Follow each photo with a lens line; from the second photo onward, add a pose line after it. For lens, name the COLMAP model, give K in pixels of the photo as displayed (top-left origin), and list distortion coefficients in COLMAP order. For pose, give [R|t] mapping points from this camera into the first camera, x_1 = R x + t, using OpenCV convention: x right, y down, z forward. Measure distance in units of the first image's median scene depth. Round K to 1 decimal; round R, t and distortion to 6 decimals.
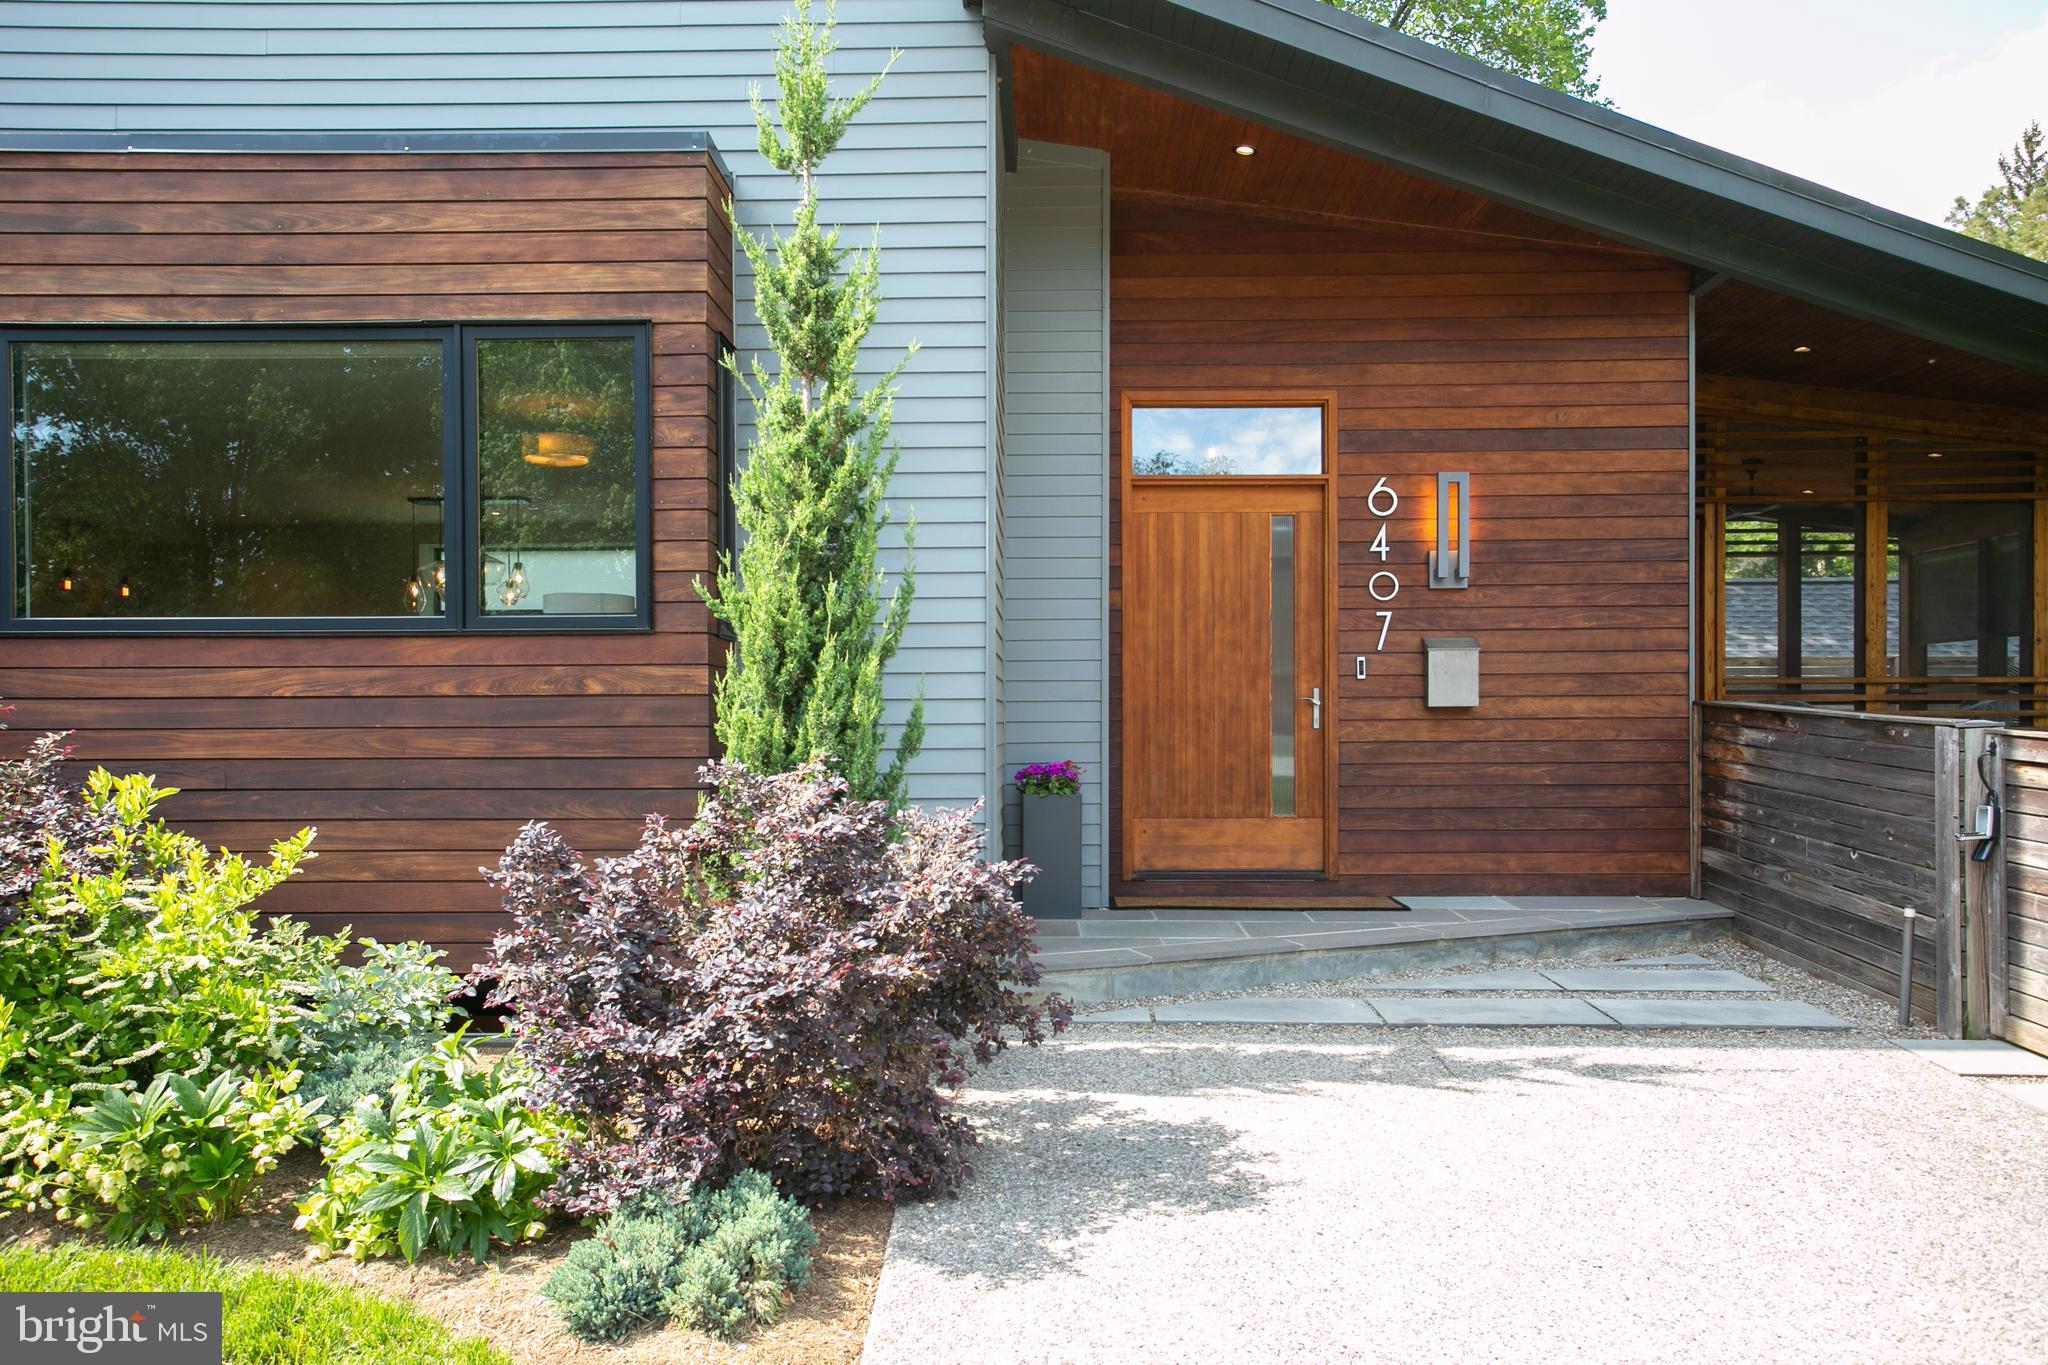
lens RADIAL K [[1514.9, 0, 1022.1], [0, 1514.9, 725.6], [0, 0, 1]] dist [0.016805, 0.006141]
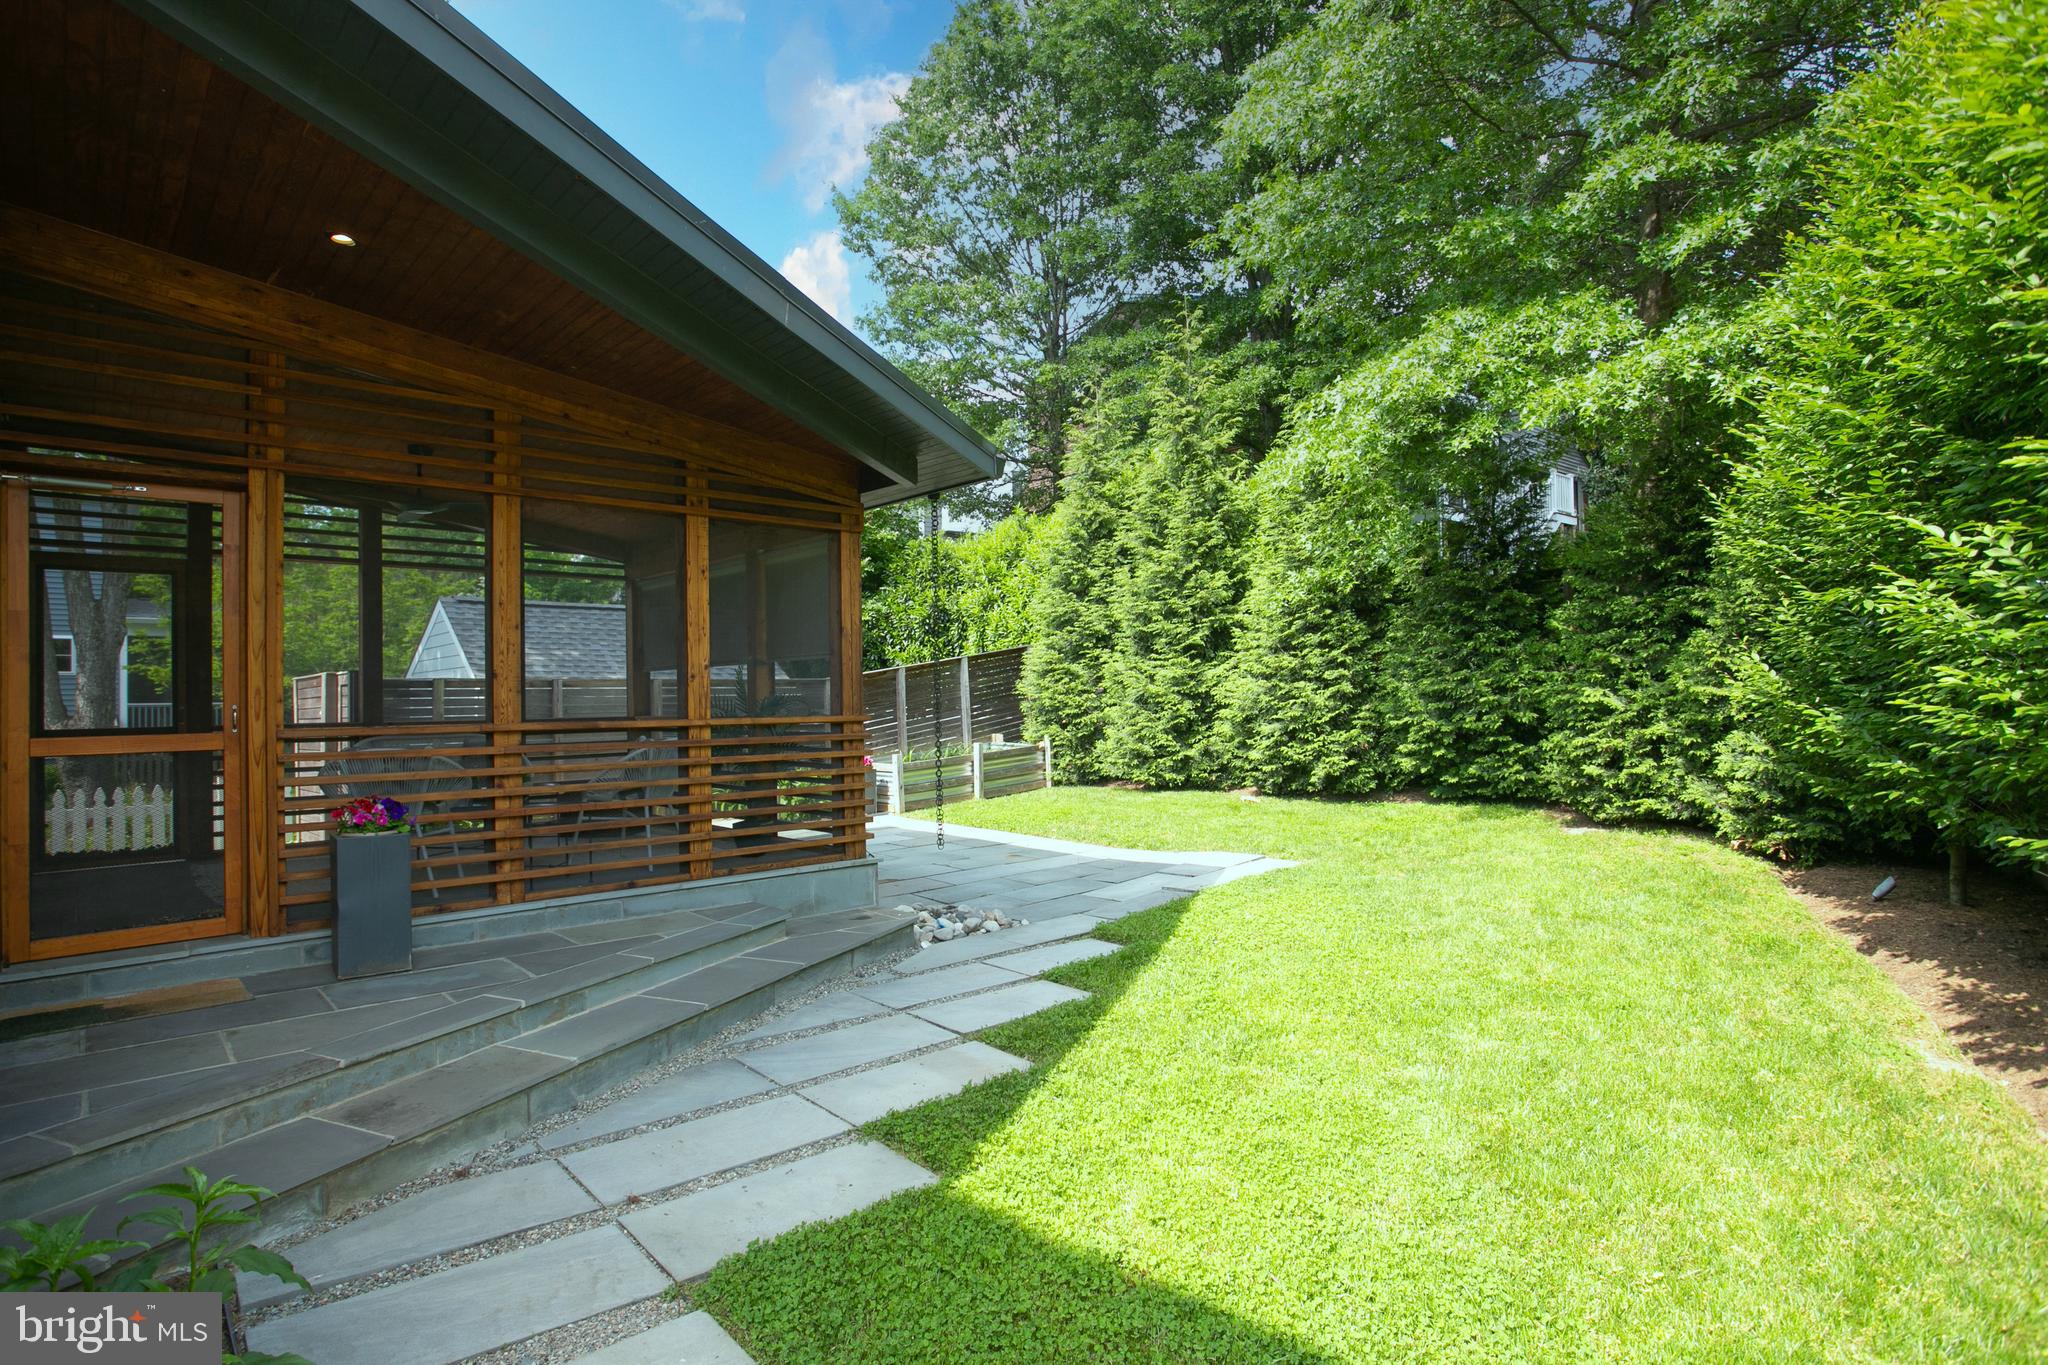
lens RADIAL K [[1060.0, 0, 1008.0], [0, 1060.0, 679.1], [0, 0, 1]] dist [-0.083421, 0.046411]
pose [[0.722109, 0.007419, 0.691739, 0.474572], [0.011745, 0.999667, -0.022983, -0.048360], [-0.691679, 0.024721, 0.721782, 0.555670]]
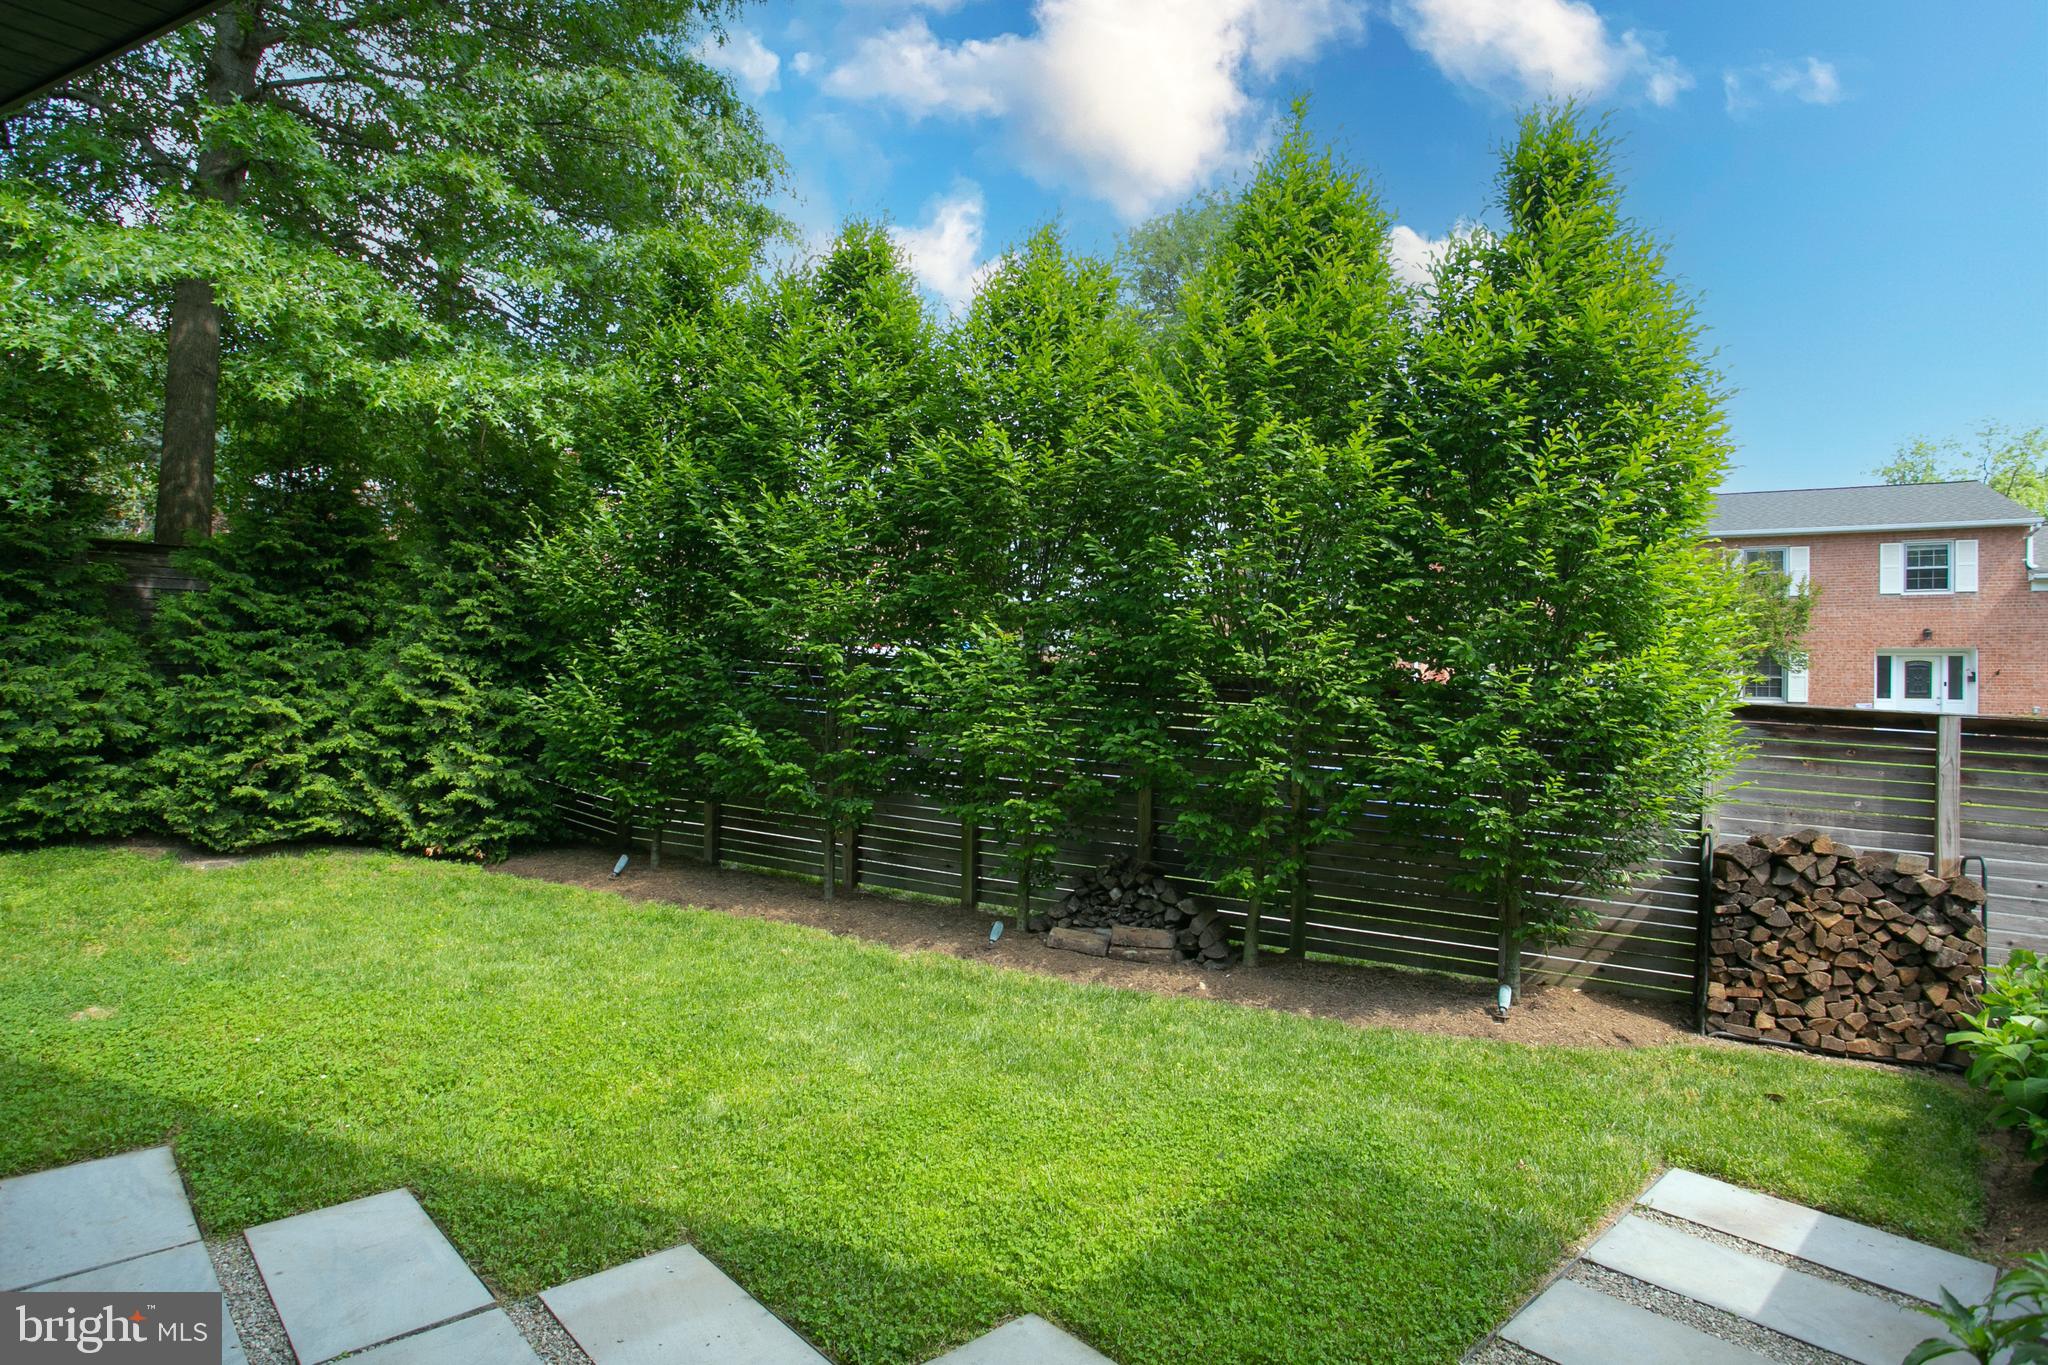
lens RADIAL K [[1112.9, 0, 1017.5], [0, 1112.9, 689.9], [0, 0, 1]] dist [-0.092649, 0.050882]
pose [[-0.719054, -0.008552, 0.694901, 0.491099], [-0.012550, 0.999921, -0.000682, -0.069630], [-0.694841, -0.009211, -0.719105, 1.113445]]
